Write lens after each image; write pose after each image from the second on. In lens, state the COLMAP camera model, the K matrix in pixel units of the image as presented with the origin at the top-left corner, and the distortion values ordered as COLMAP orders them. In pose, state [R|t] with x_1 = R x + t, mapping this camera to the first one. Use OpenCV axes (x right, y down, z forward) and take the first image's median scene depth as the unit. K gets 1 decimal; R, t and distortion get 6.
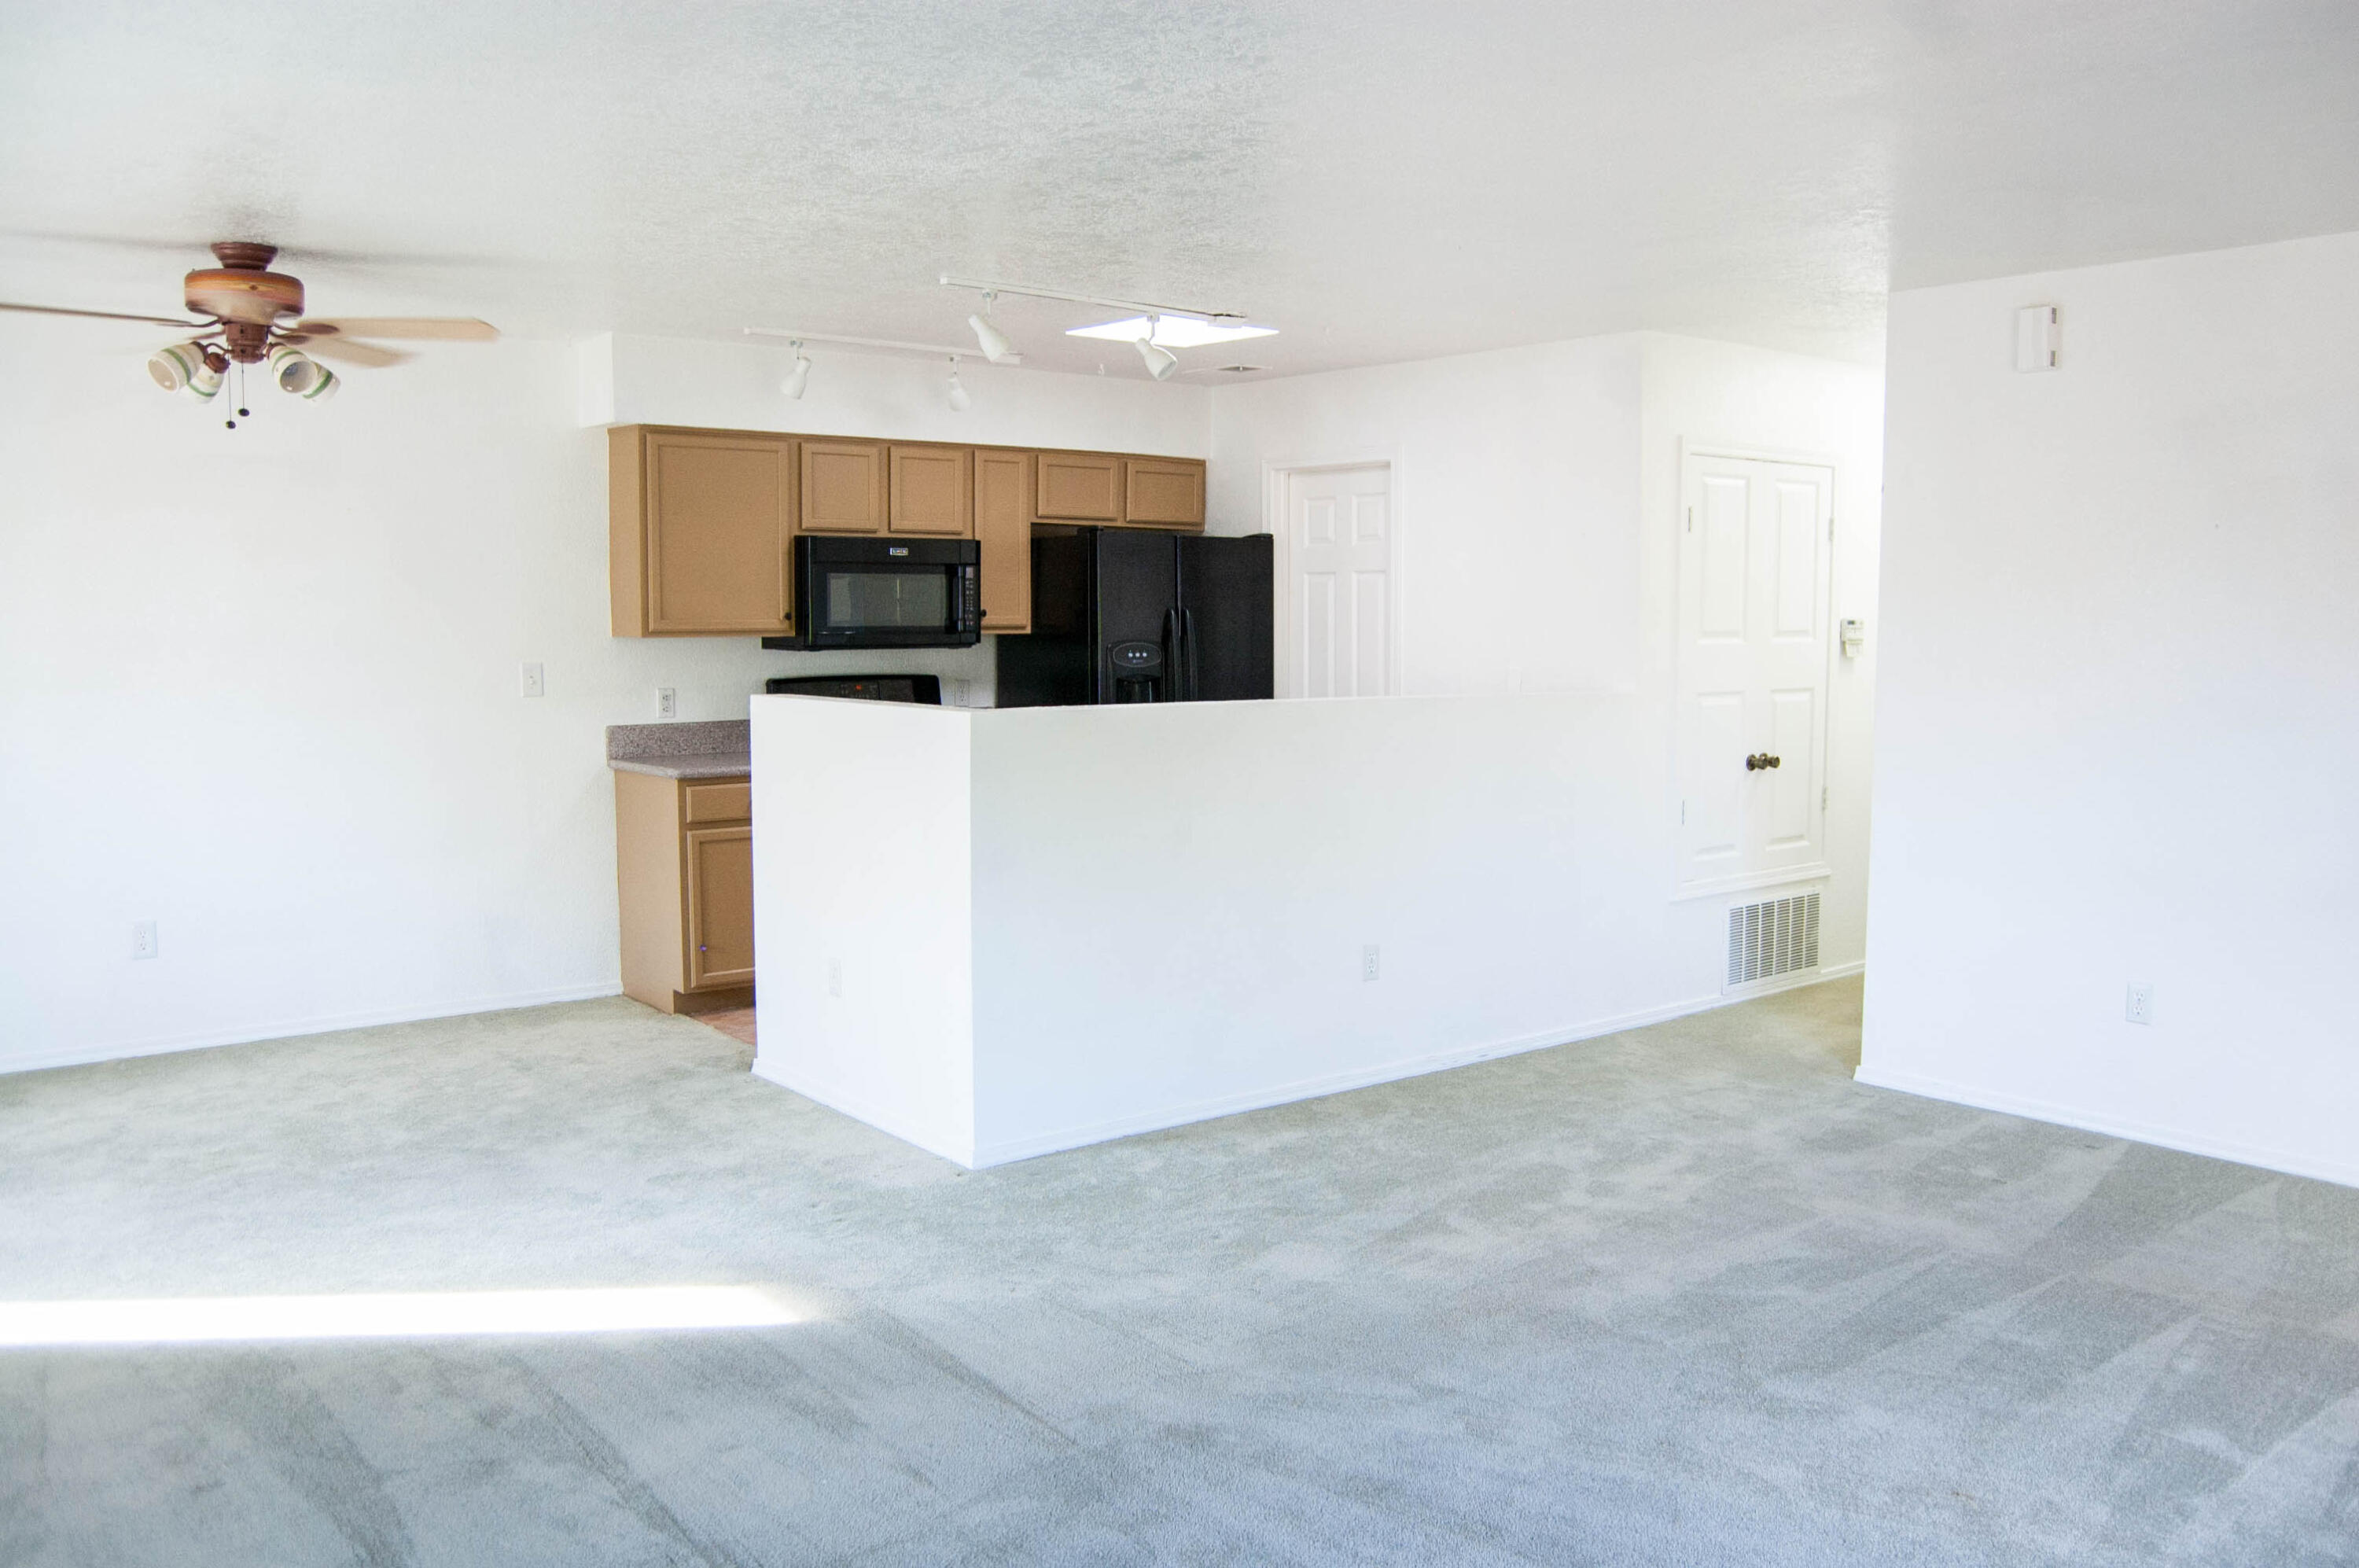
lens RADIAL K [[1852.9, 0, 1212.7], [0, 1852.9, 779.4], [0, 0, 1]] dist [-0.101399, 0.047402]
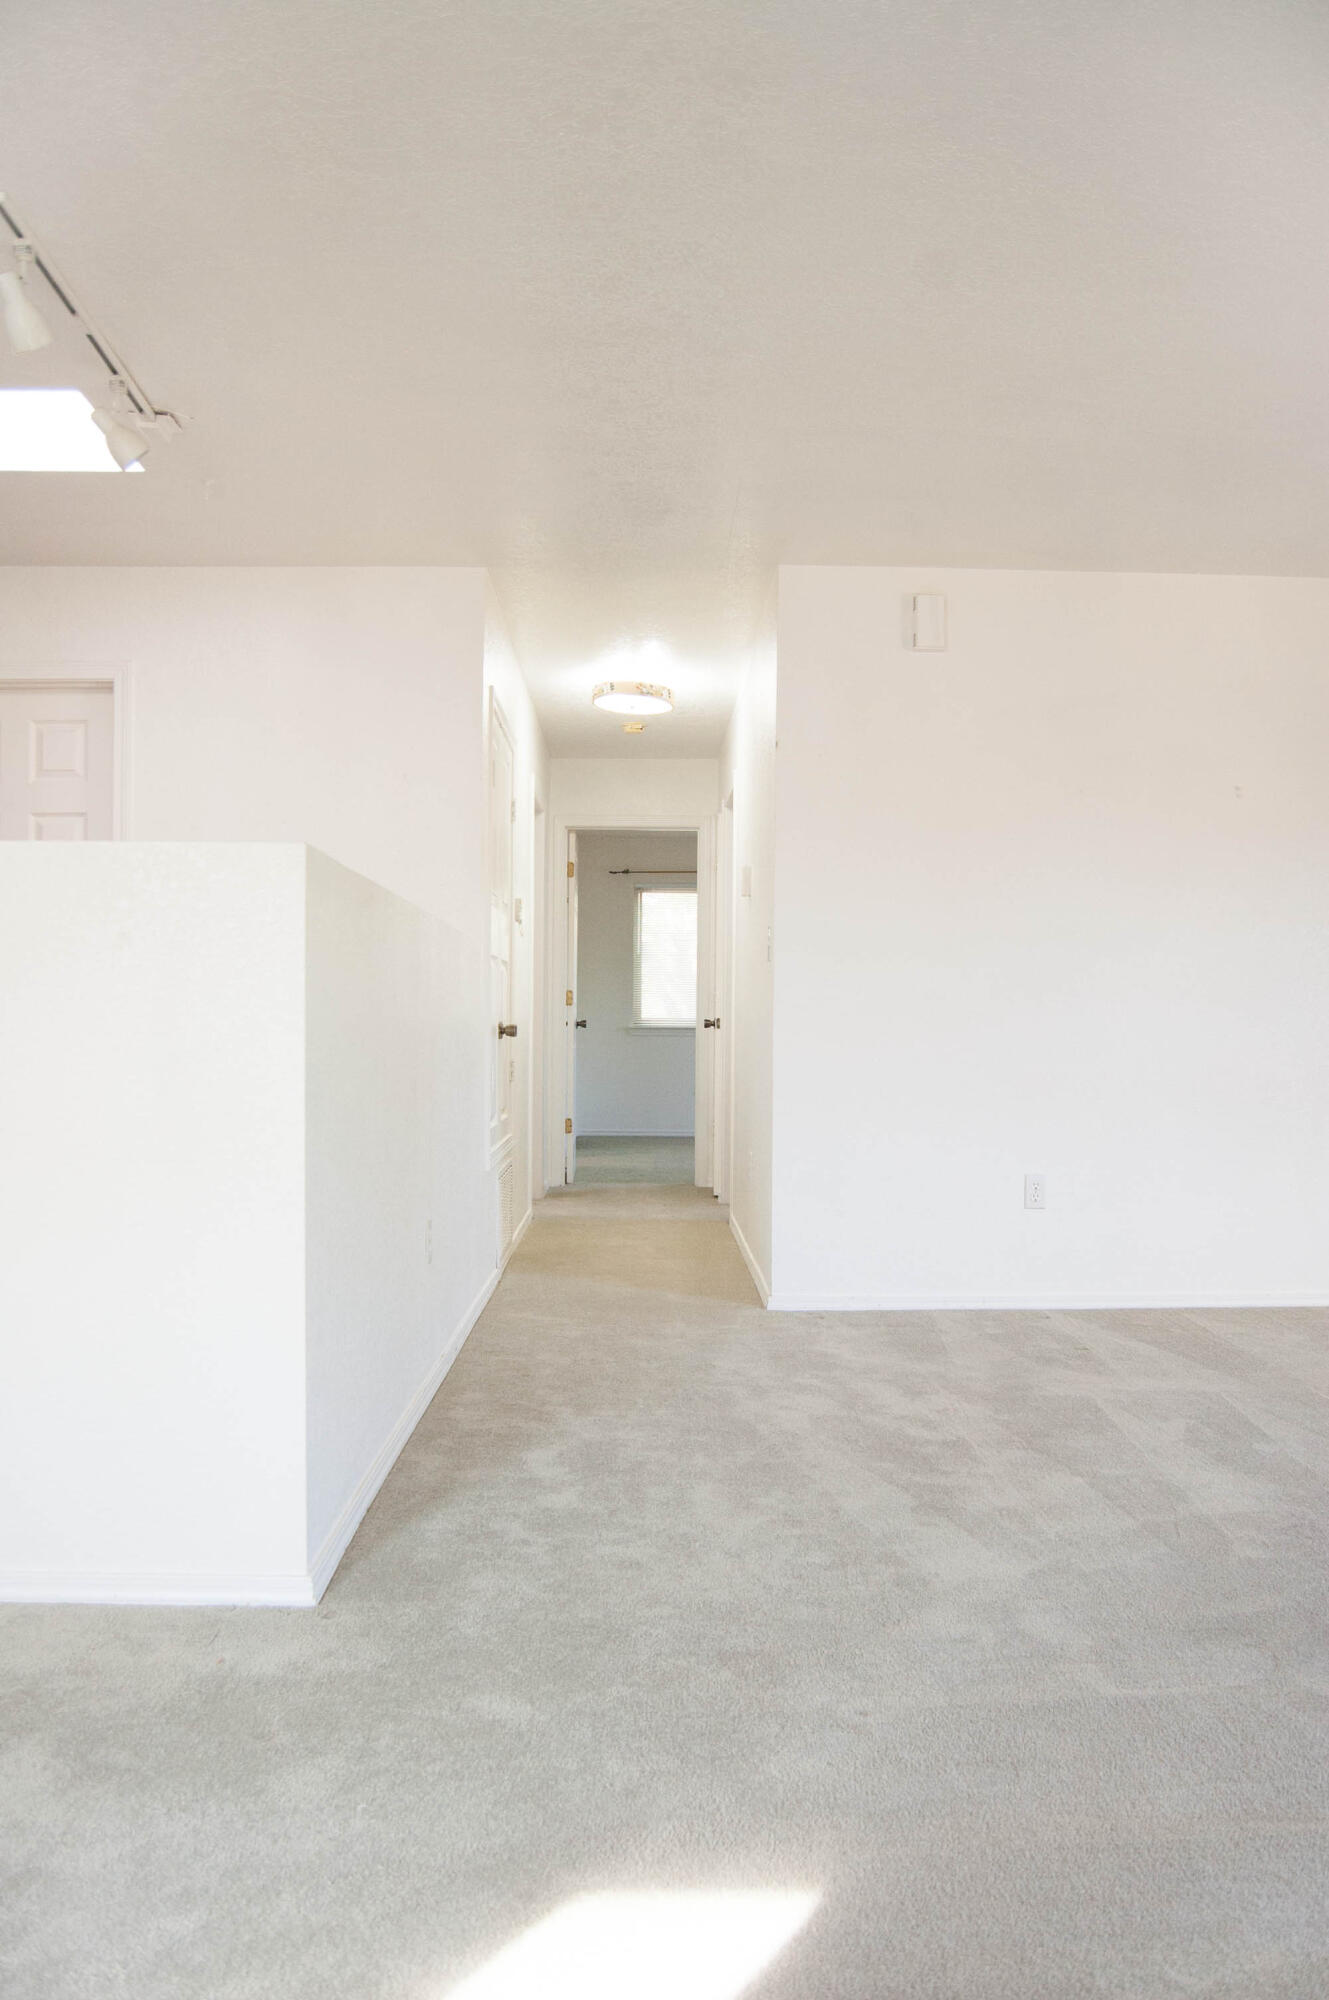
lens RADIAL K [[1570.9, 0, 667.4], [0, 1570.9, 1026.2], [0, 0, 1]] dist [-0.101399, 0.047402]
pose [[0.617382, 0.003815, 0.786654, -0.298072], [0.065432, 0.996274, -0.056183, 0.039606], [-0.783937, 0.086158, 0.614832, 0.384516]]
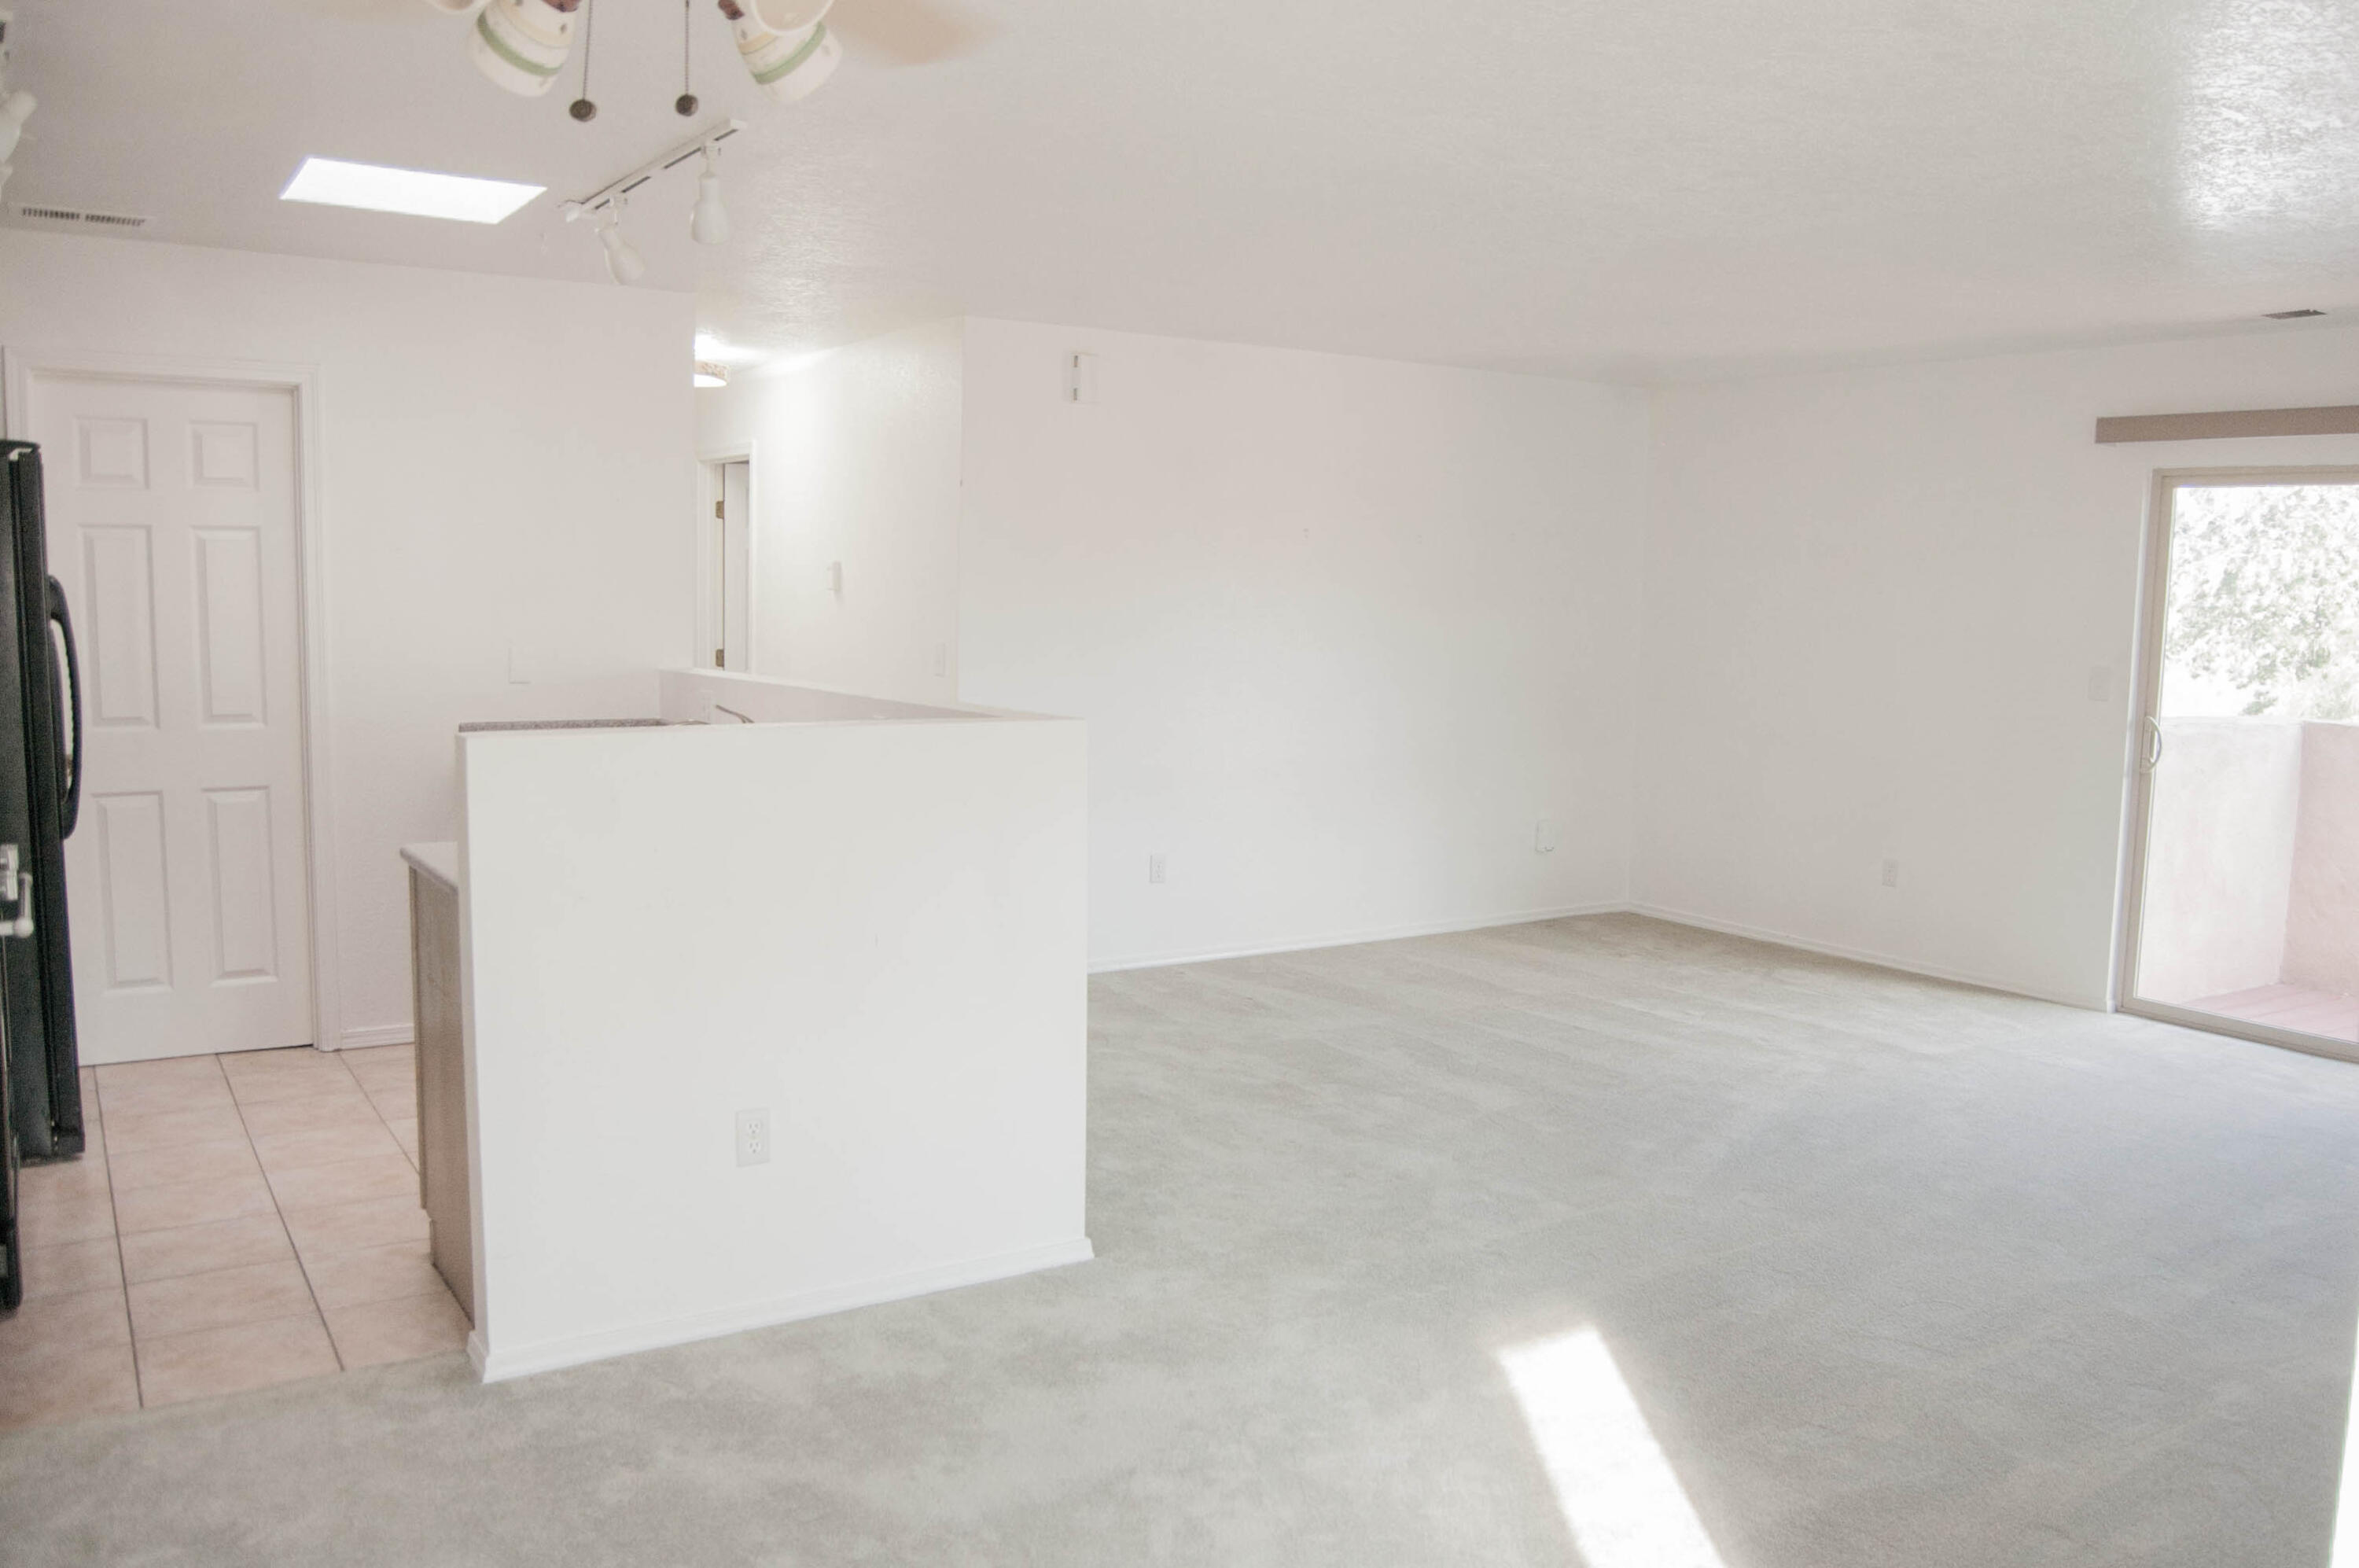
lens RADIAL K [[1852.9, 0, 1212.7], [0, 1852.9, 779.4], [0, 0, 1]] dist [-0.101399, 0.047402]
pose [[0.102862, -0.101333, 0.989521, -0.616645], [0.071258, 0.992992, 0.094281, -0.053963], [-0.992140, 0.060814, 0.109362, 0.553105]]
